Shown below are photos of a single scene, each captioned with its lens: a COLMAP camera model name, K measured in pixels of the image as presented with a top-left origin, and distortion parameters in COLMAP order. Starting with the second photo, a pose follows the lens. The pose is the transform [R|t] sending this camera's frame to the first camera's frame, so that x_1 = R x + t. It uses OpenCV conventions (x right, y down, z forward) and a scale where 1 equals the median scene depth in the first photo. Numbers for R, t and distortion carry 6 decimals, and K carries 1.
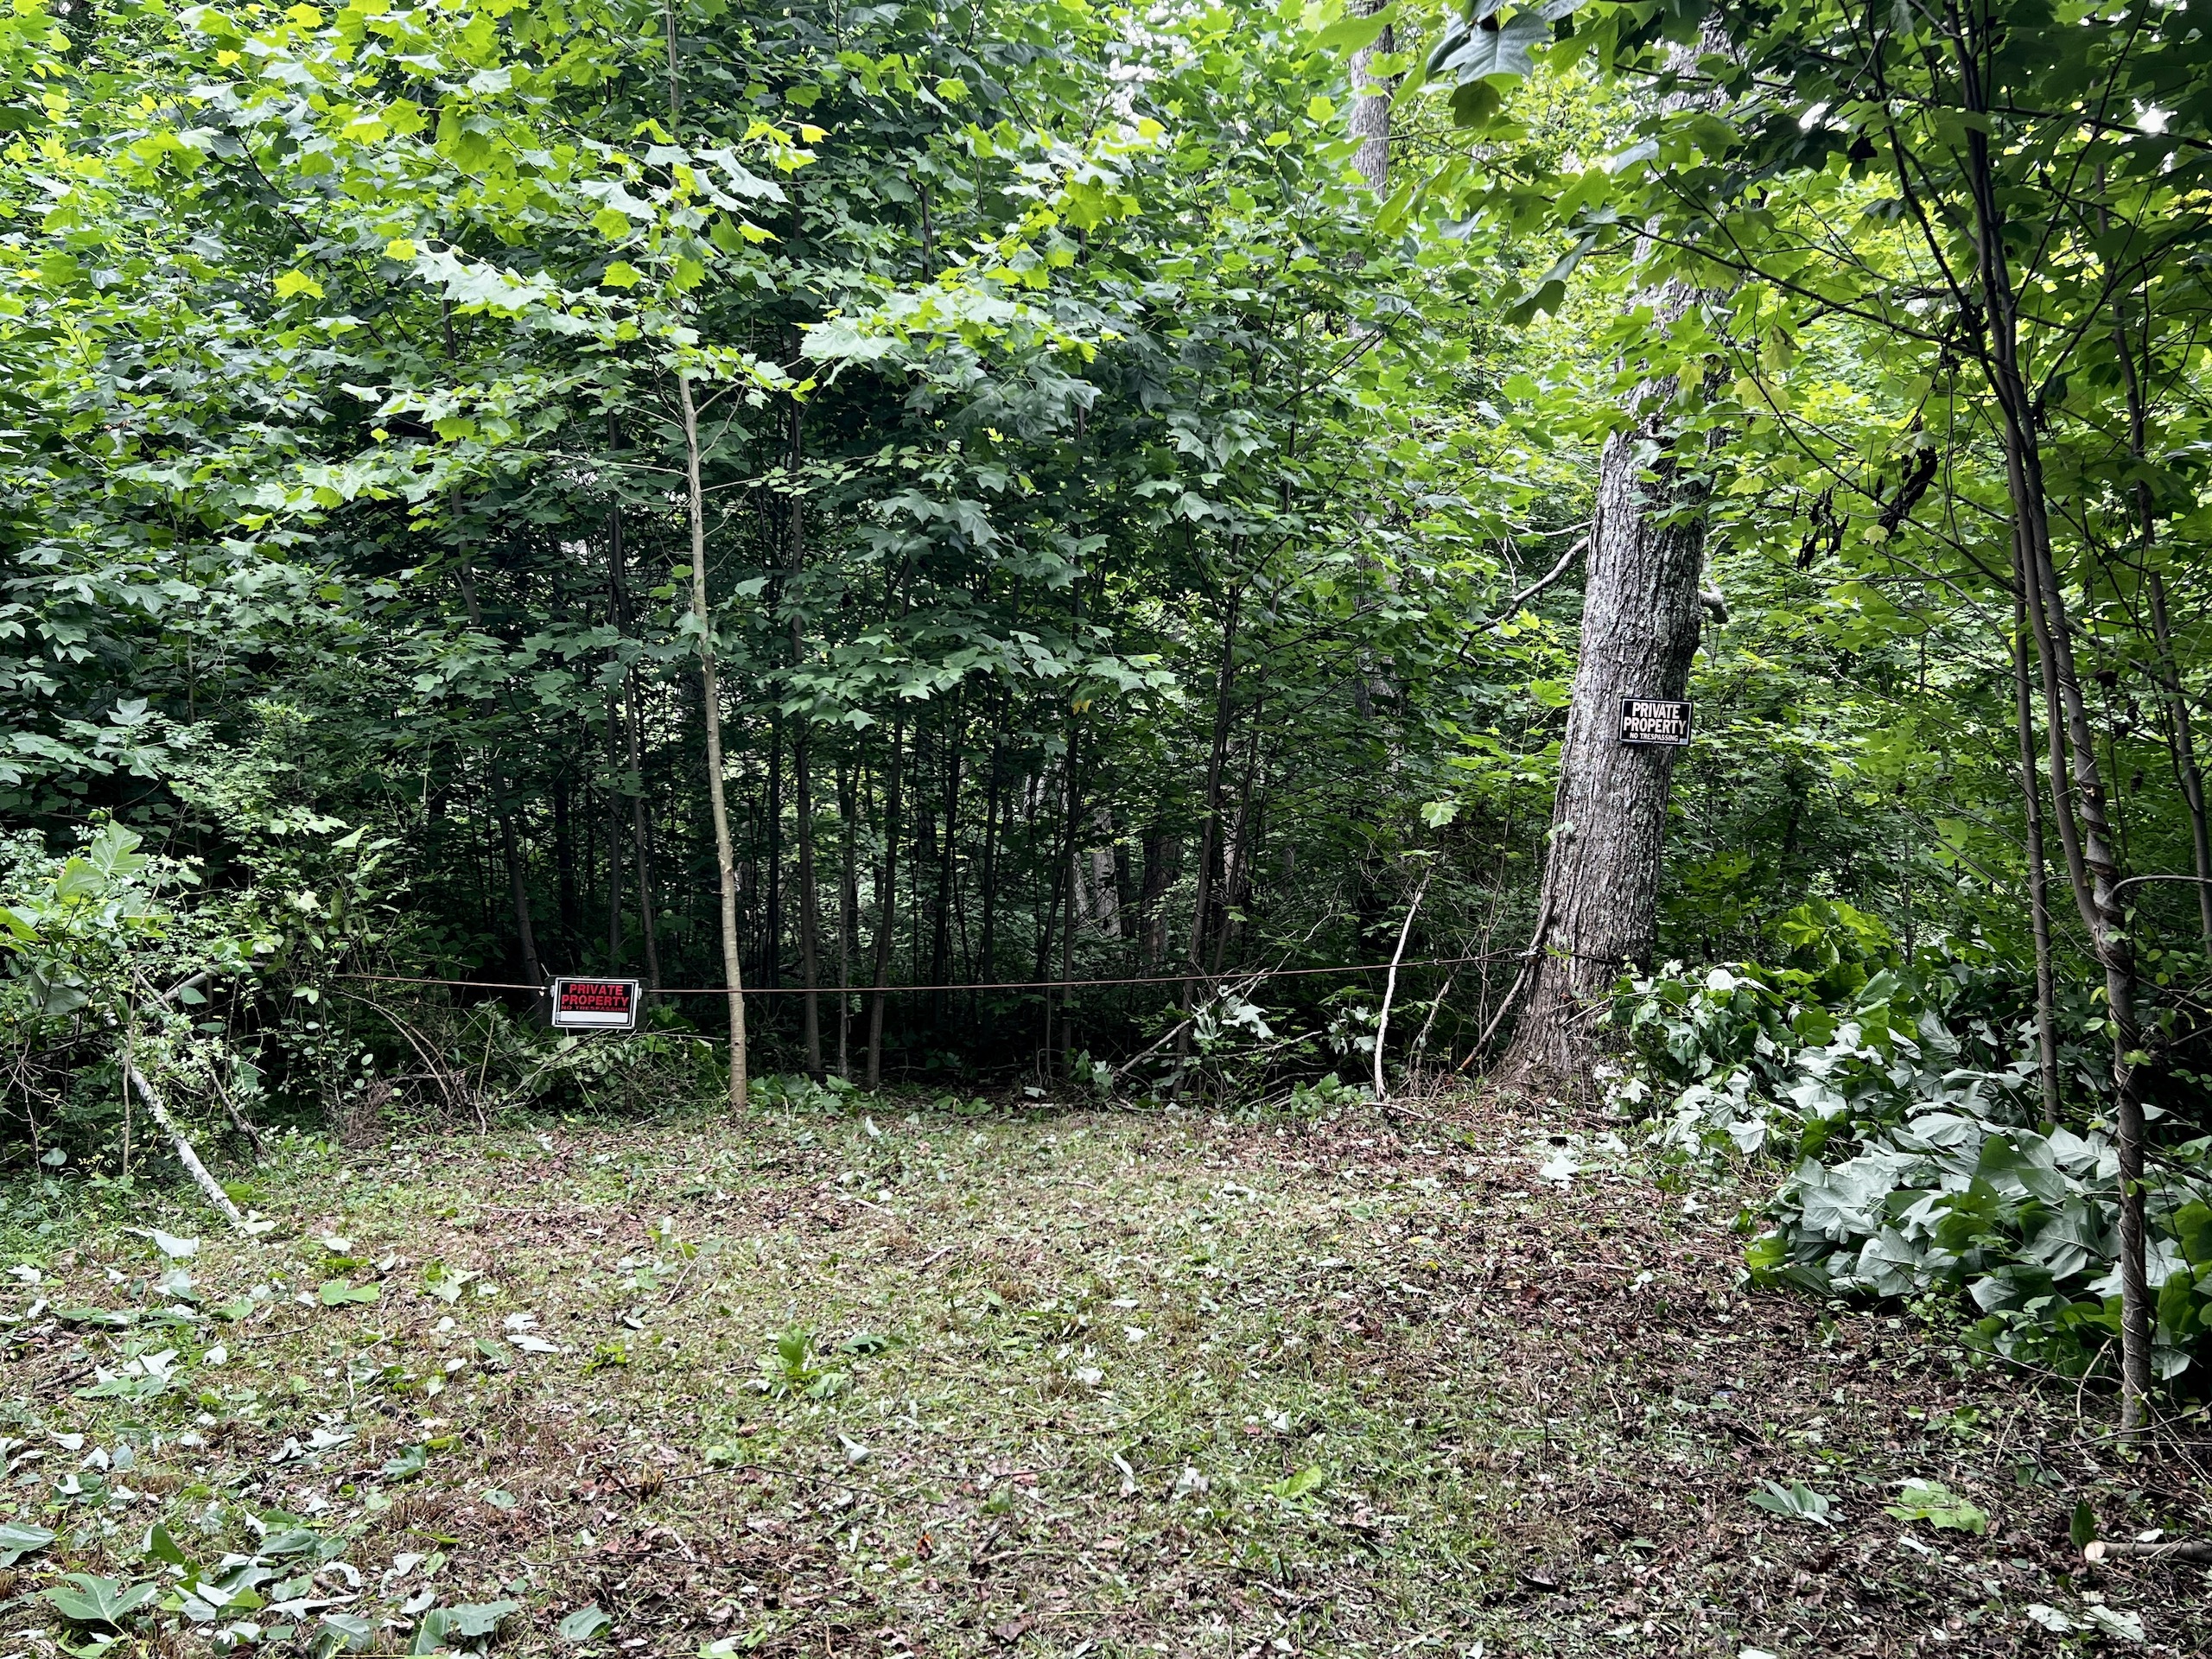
lens RADIAL K [[1983.9, 0, 1106.0], [0, 1983.9, 829.5], [0, 0, 1]] dist [0.096206, -0.139411]
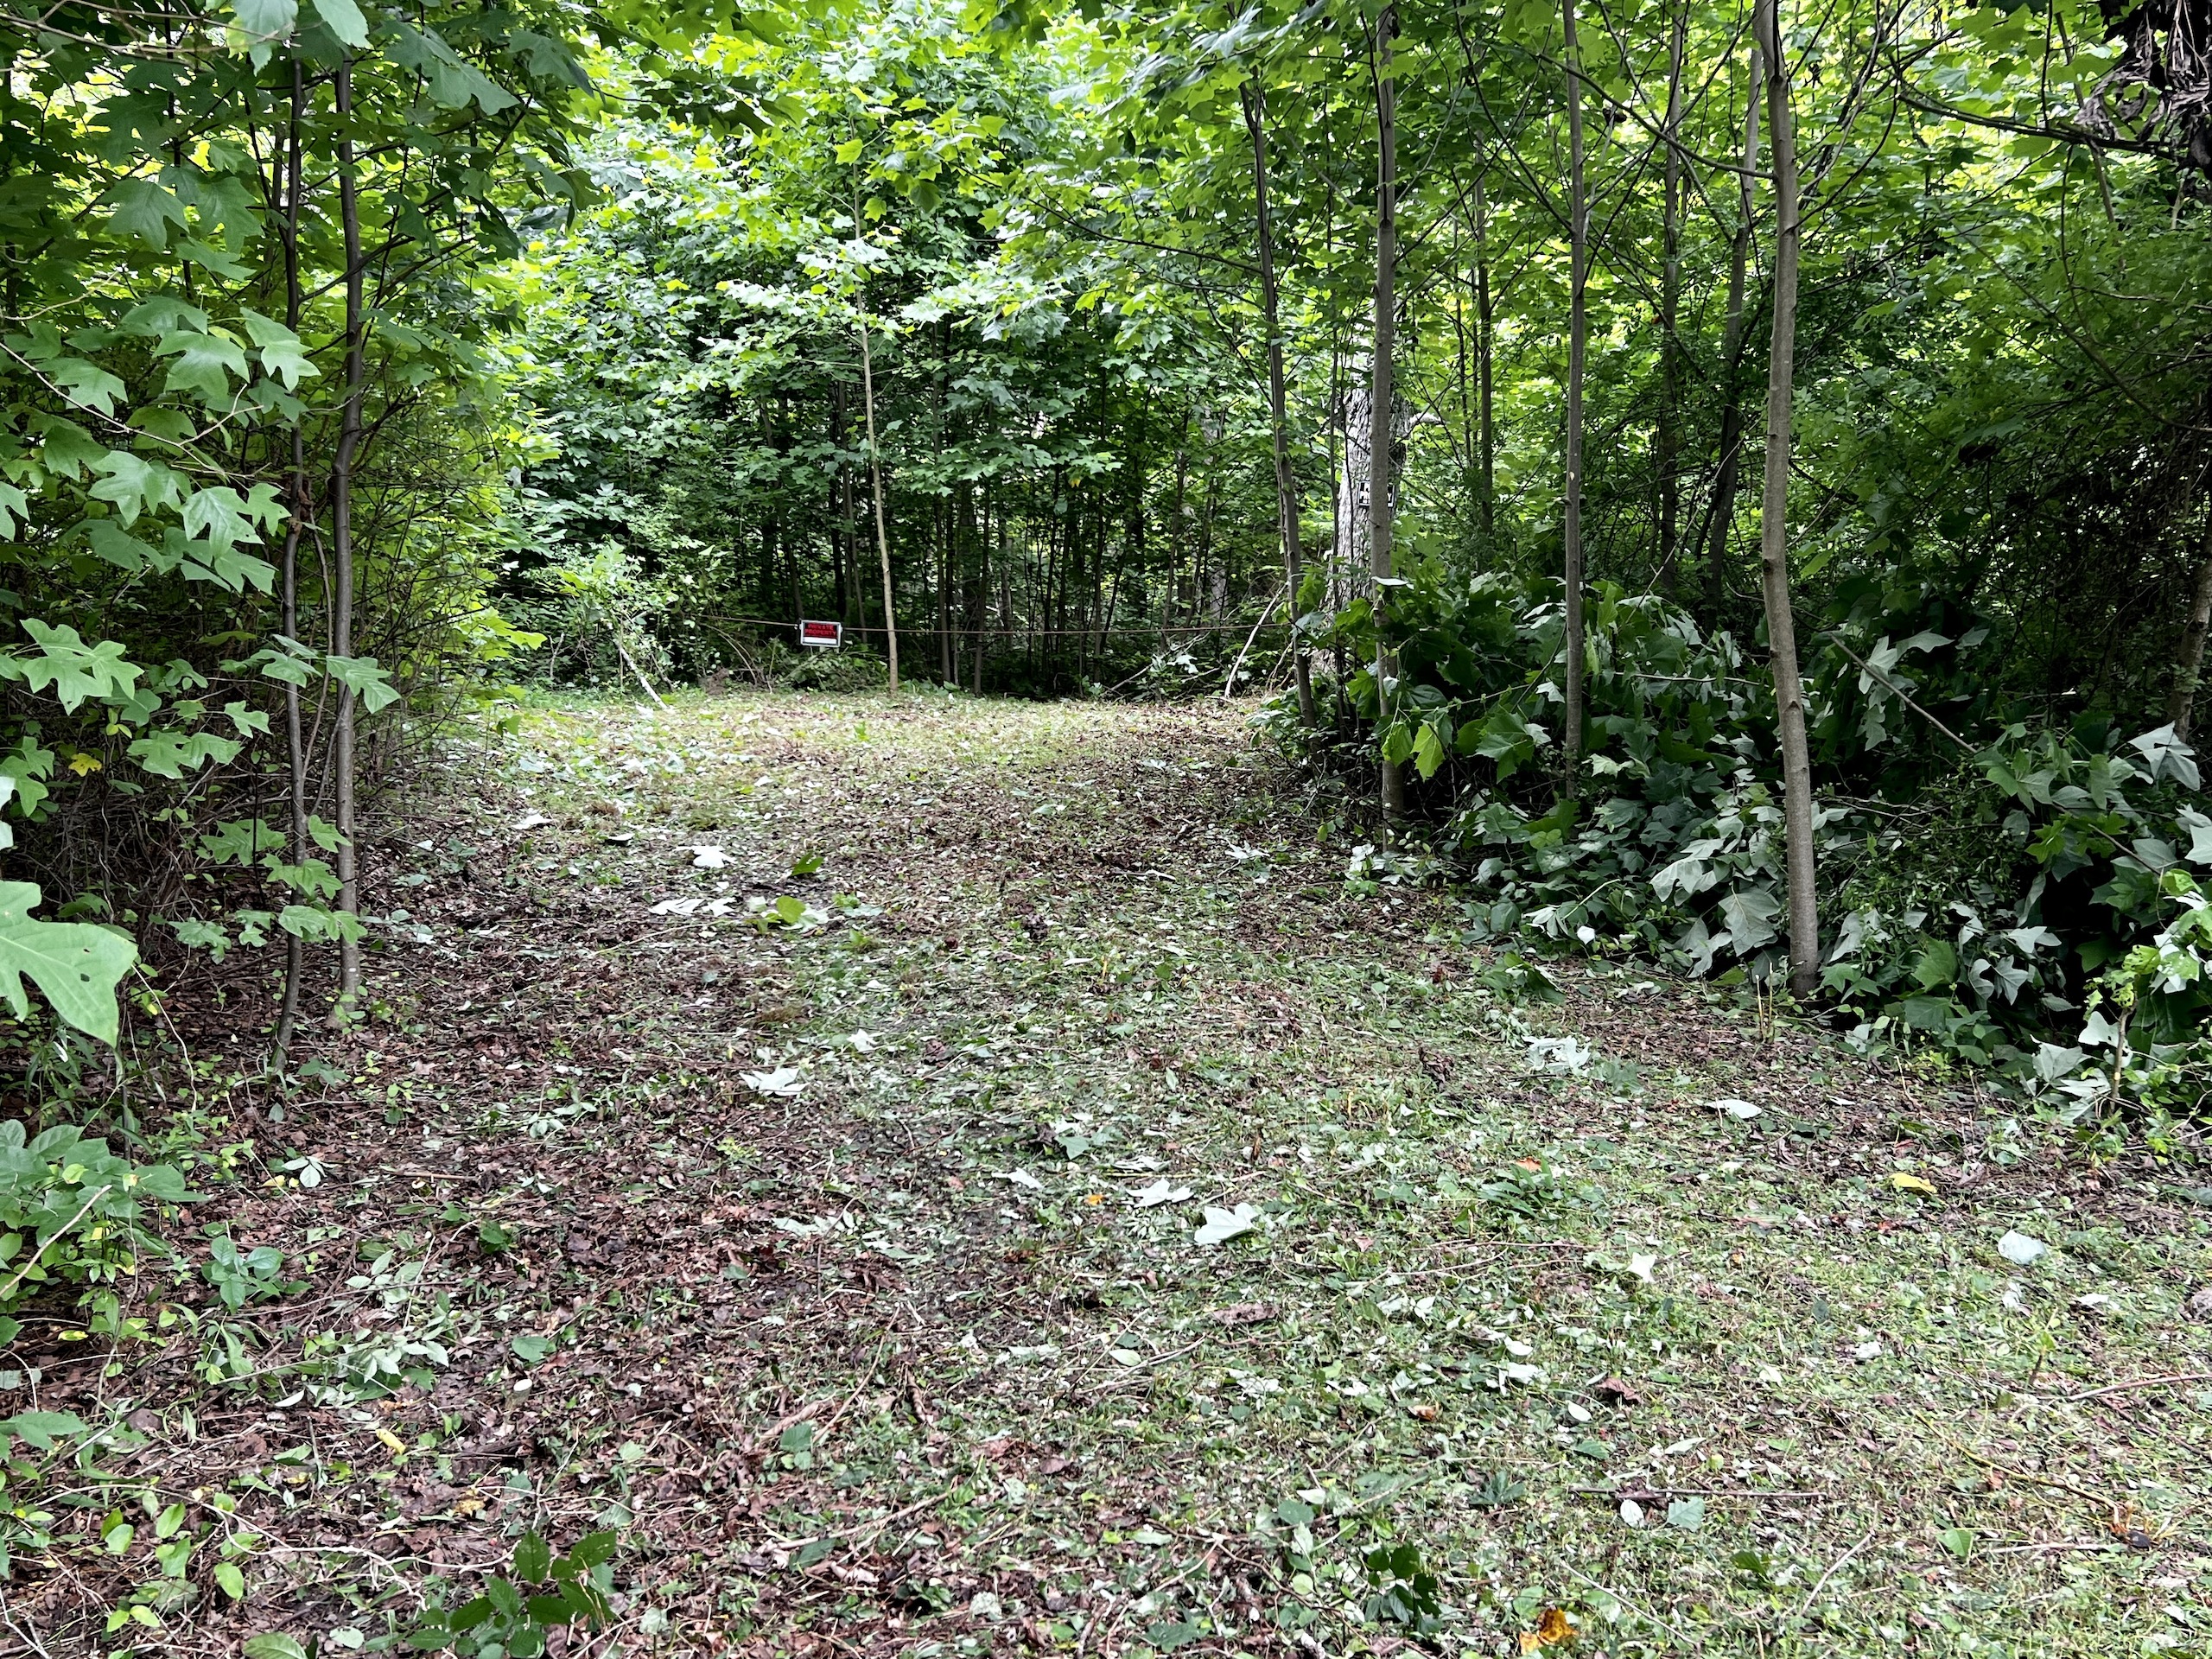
lens RADIAL K [[1983.9, 0, 1106.0], [0, 1983.9, 829.5], [0, 0, 1]] dist [0.096206, -0.139411]
pose [[0.985960, 0.023936, -0.165258, 0.390586], [-0.003058, 0.992095, 0.125455, 0.030791], [0.166955, -0.123188, 0.978239, -1.017320]]
